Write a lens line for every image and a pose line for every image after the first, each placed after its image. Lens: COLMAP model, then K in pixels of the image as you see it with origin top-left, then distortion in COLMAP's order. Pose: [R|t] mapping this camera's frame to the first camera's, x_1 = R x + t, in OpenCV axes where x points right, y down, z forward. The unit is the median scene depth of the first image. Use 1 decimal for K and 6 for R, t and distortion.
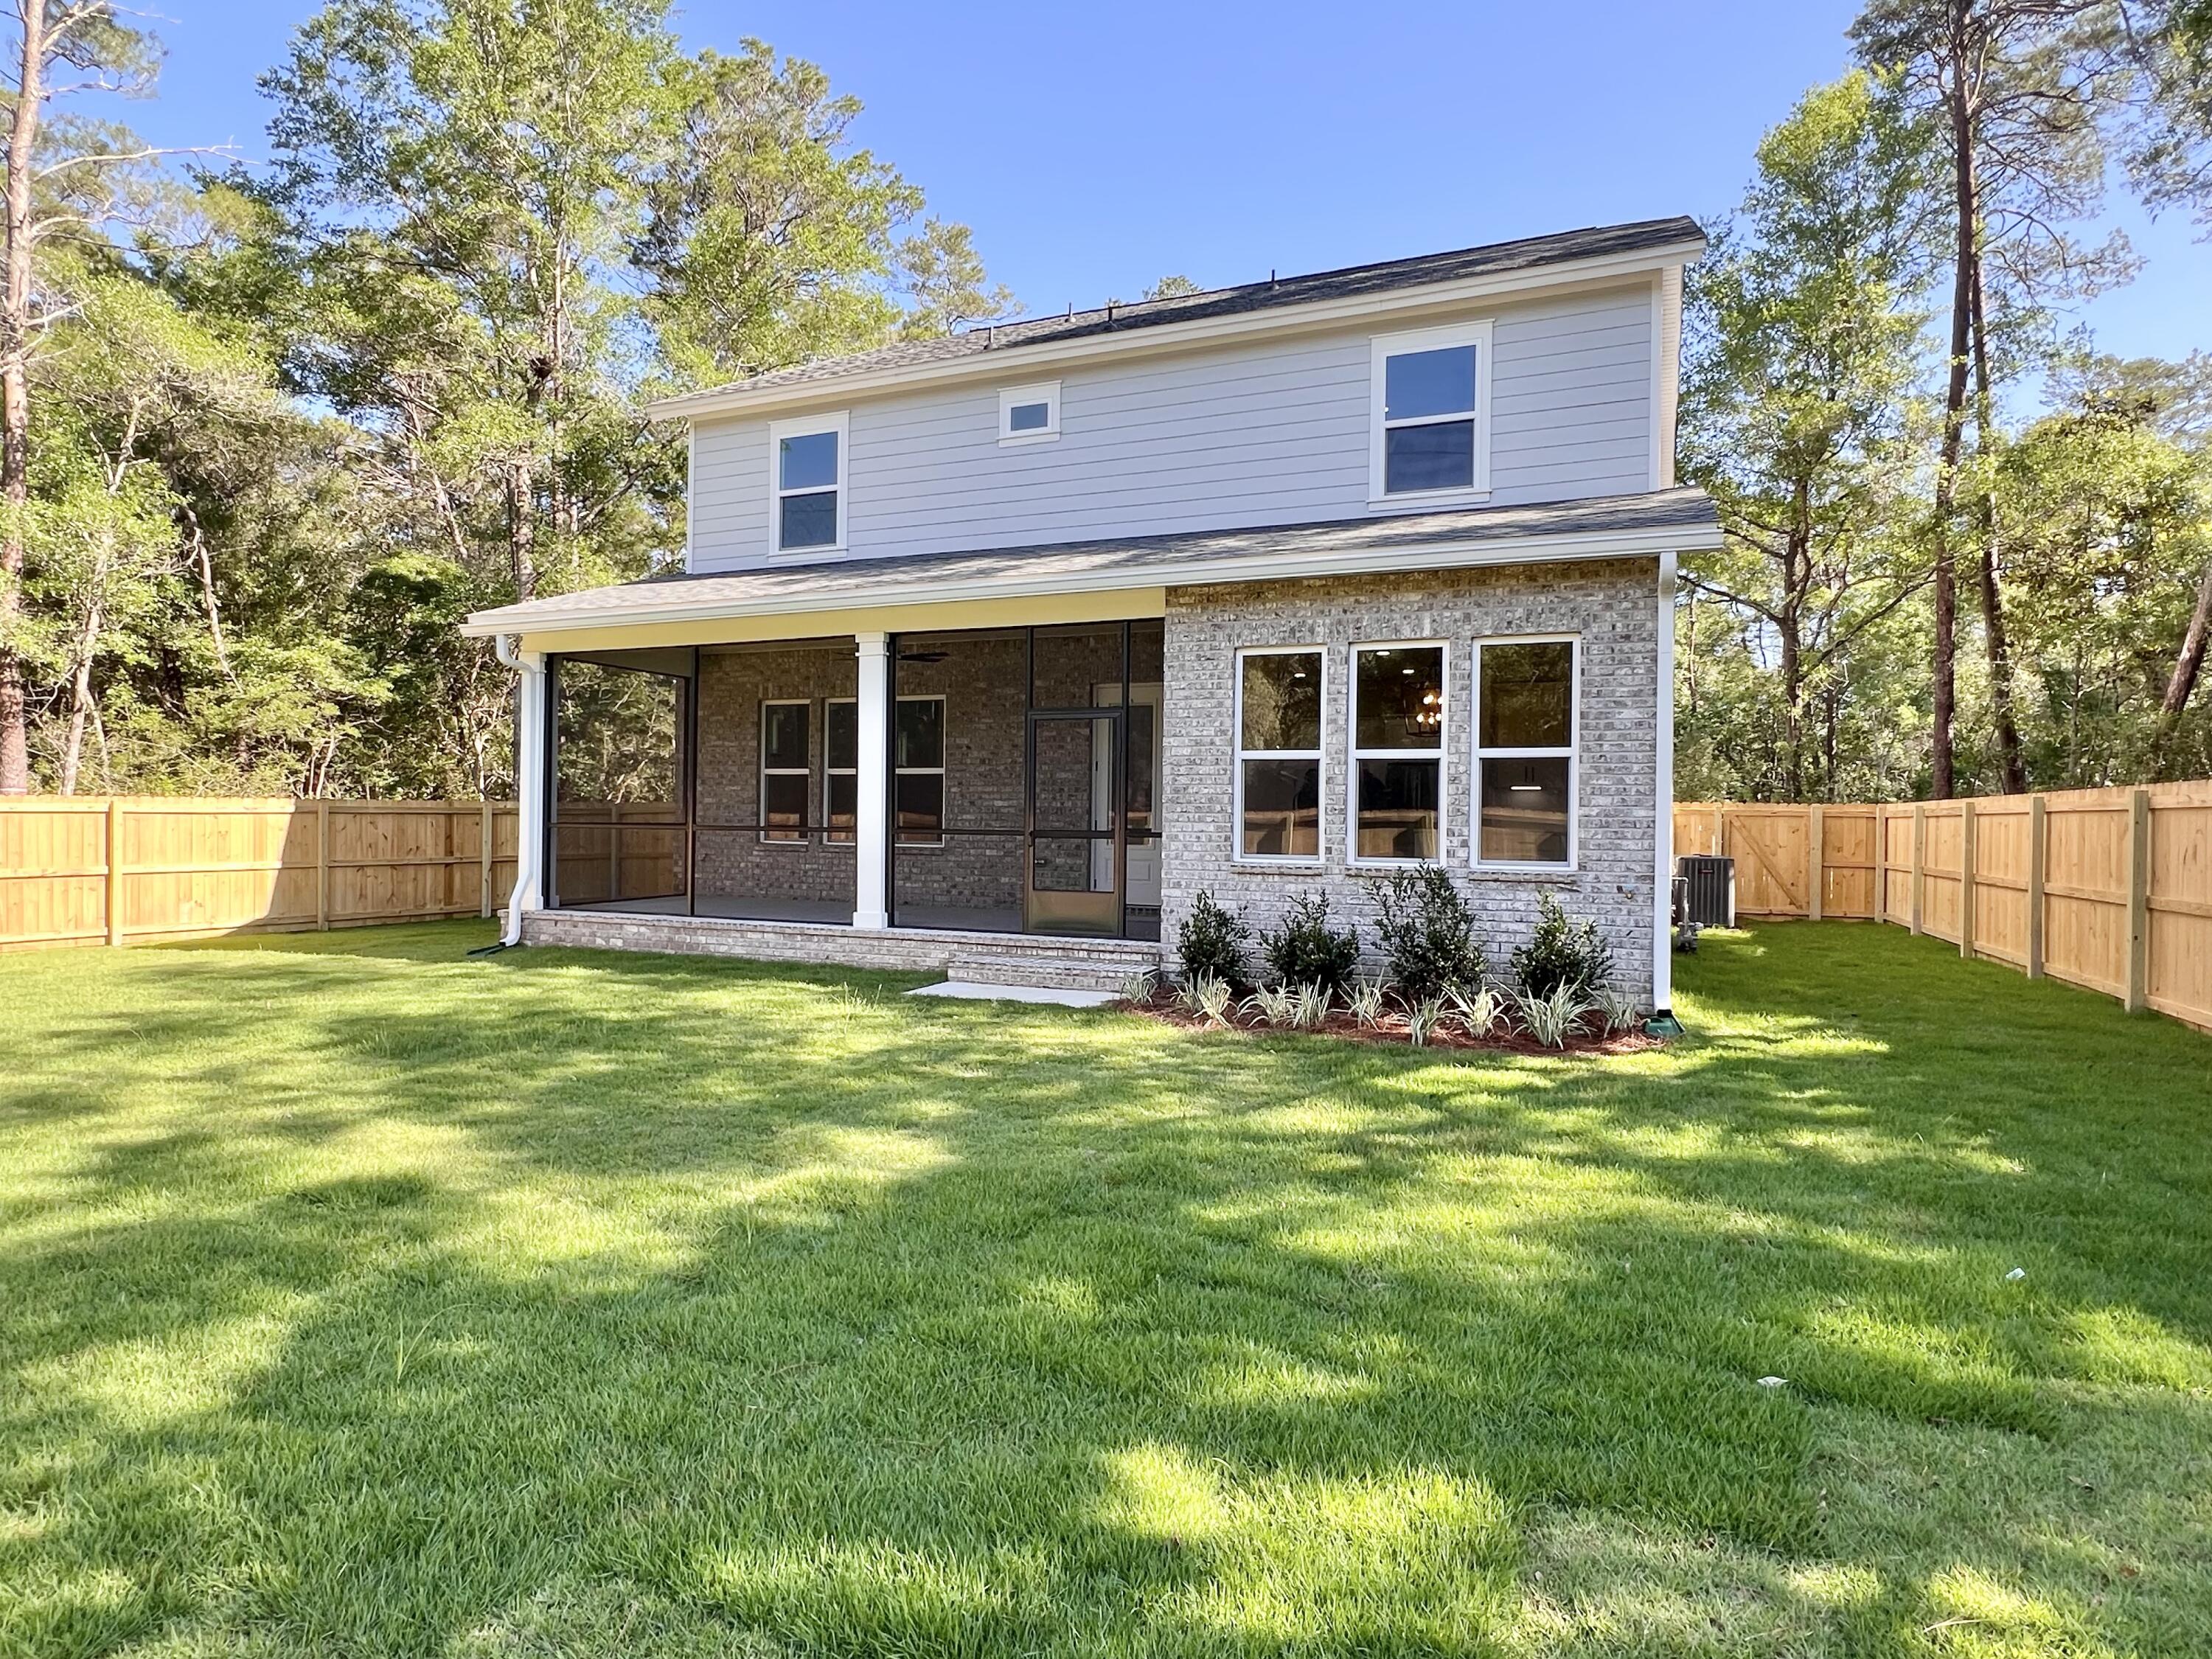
lens RADIAL K [[1225.4, 0, 1117.5], [0, 1225.4, 830.8], [0, 0, 1]] dist [-0.001096, -0.001068]
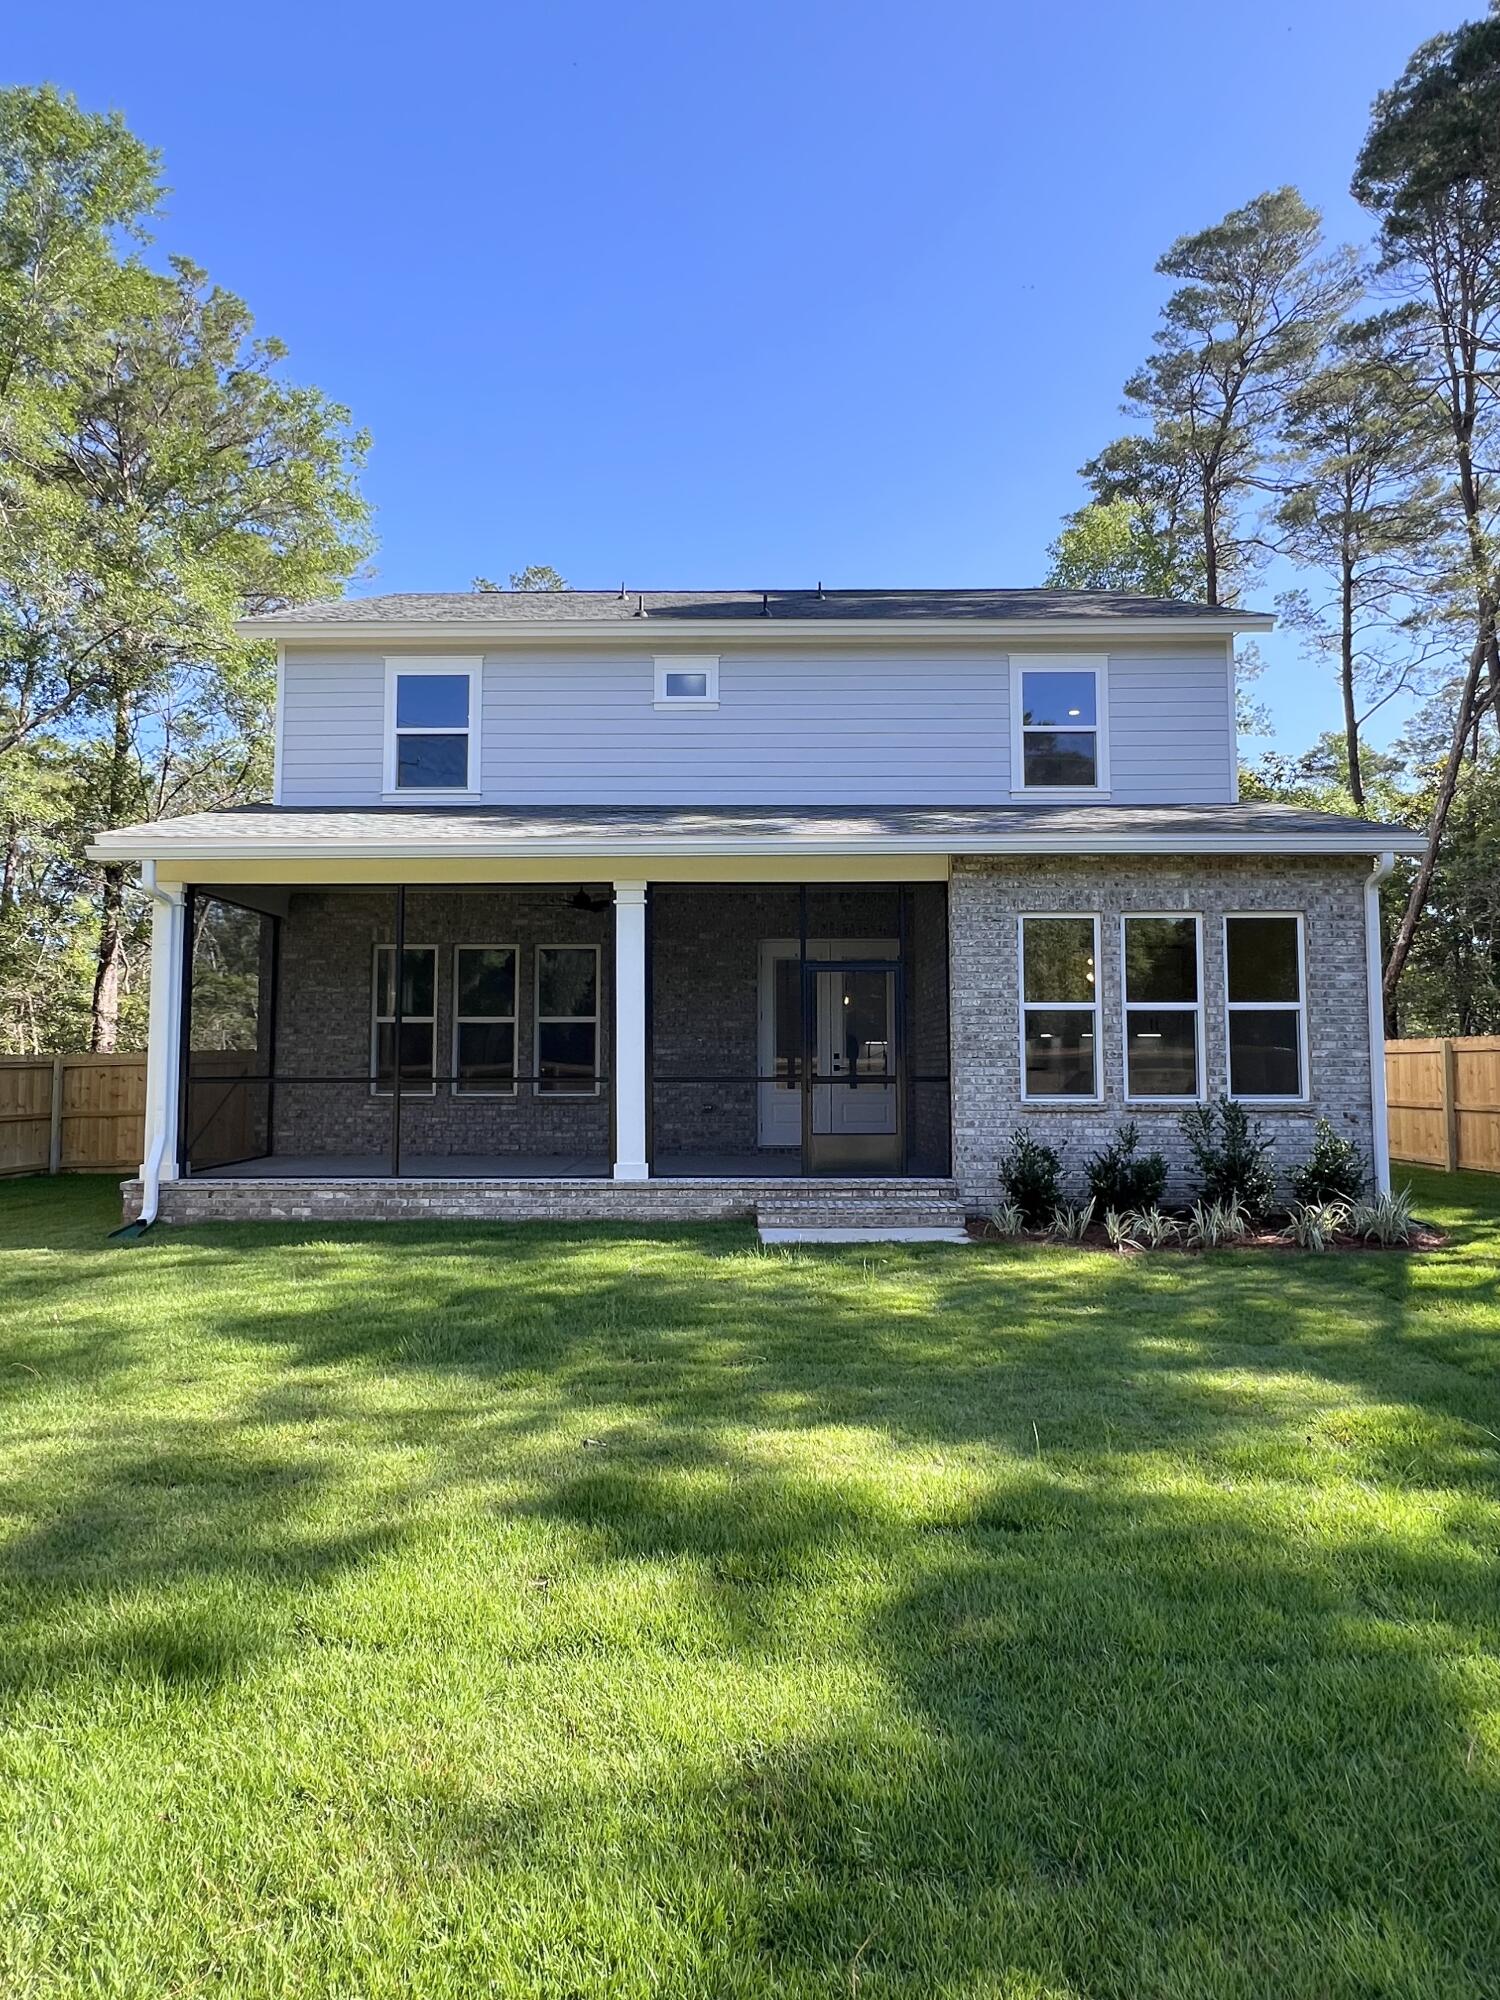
lens RADIAL K [[1108.0, 0, 750.0], [0, 1108.0, 1000.0], [0, 0, 1]] dist [-0.001096, -0.001068]
pose [[0.923262, 0.009782, 0.384046, -0.478147], [0.016010, 0.997828, -0.063904, -0.006028], [-0.383837, 0.065149, 0.921100, 0.145644]]
